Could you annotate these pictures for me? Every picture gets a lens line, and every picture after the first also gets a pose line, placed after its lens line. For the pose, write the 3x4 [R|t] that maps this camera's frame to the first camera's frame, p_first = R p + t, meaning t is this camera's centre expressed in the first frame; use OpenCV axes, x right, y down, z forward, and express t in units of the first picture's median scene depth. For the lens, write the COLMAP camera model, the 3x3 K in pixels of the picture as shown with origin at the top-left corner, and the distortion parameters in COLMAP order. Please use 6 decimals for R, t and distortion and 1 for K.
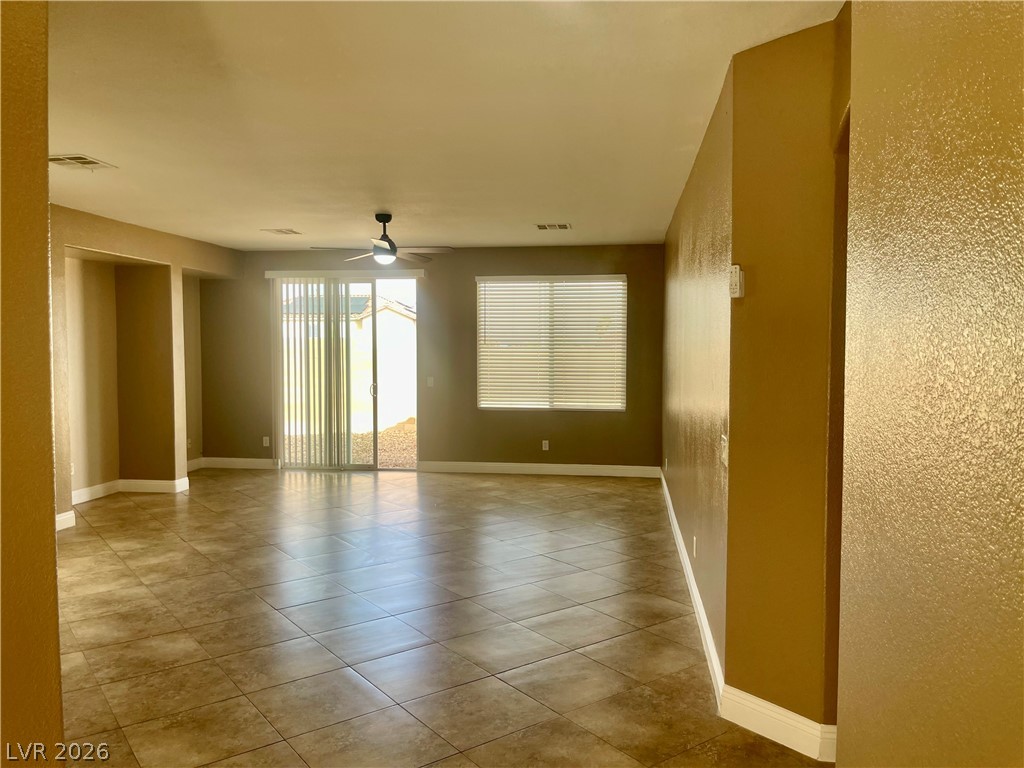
lens RADIAL K [[770.3, 0, 506.7], [0, 770.3, 380.9], [0, 0, 1]] dist [0.082345, -0.102692]
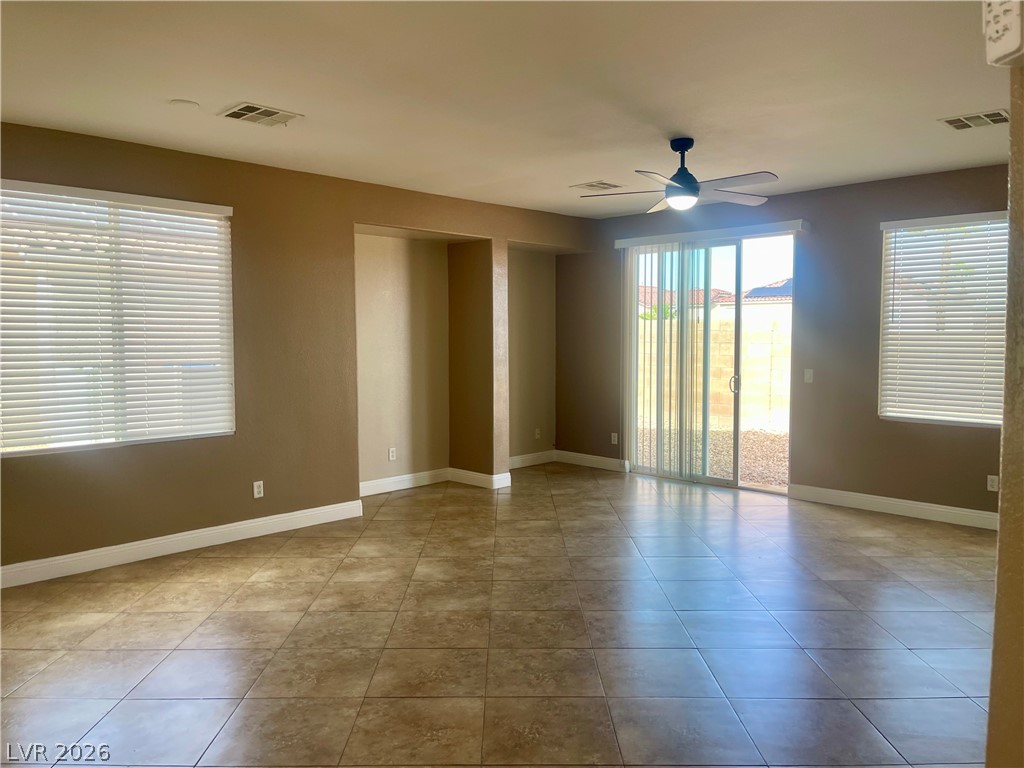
lens RADIAL K [[770.3, 0, 506.7], [0, 770.3, 380.9], [0, 0, 1]] dist [0.082345, -0.102692]
pose [[0.802767, 0.037250, -0.595128, 0.117651], [-0.024656, 0.999267, 0.029287, -0.009624], [0.595782, -0.008837, 0.803097, 0.273965]]
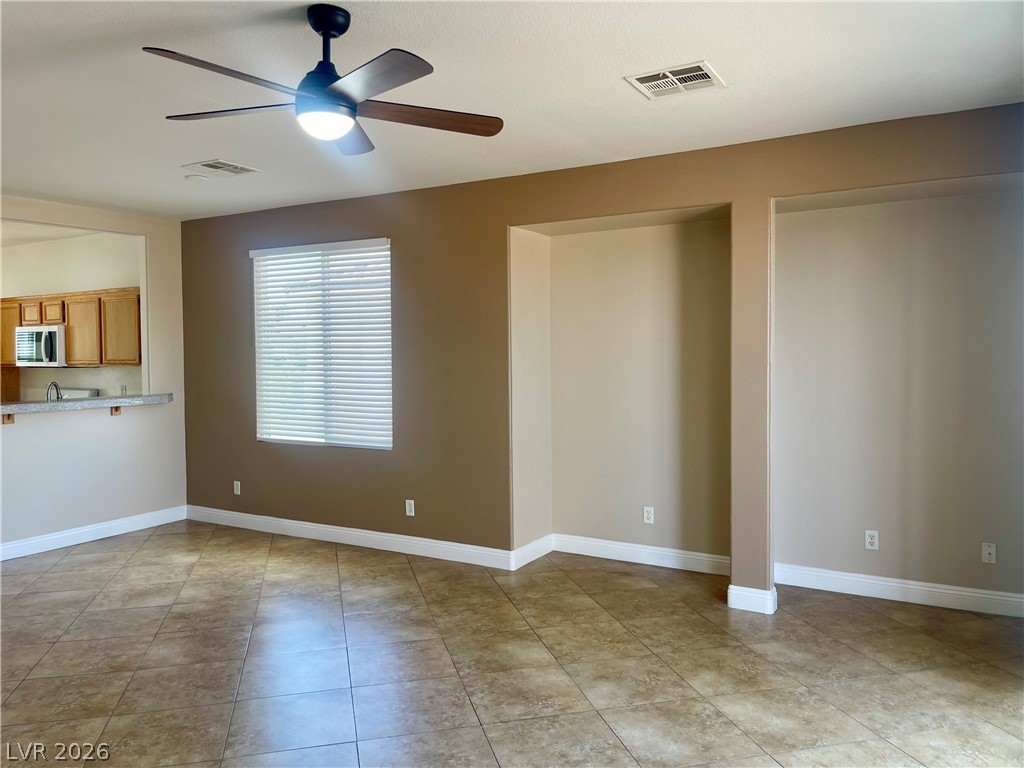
lens RADIAL K [[785.5, 0, 489.5], [0, 785.5, 380.9], [0, 0, 1]] dist [0.009595, -0.002442]
pose [[-0.377551, 0.037806, -0.925217, 0.145626], [-0.035703, 0.997829, 0.055343, -0.040010], [0.925300, 0.053928, -0.375382, 1.000629]]
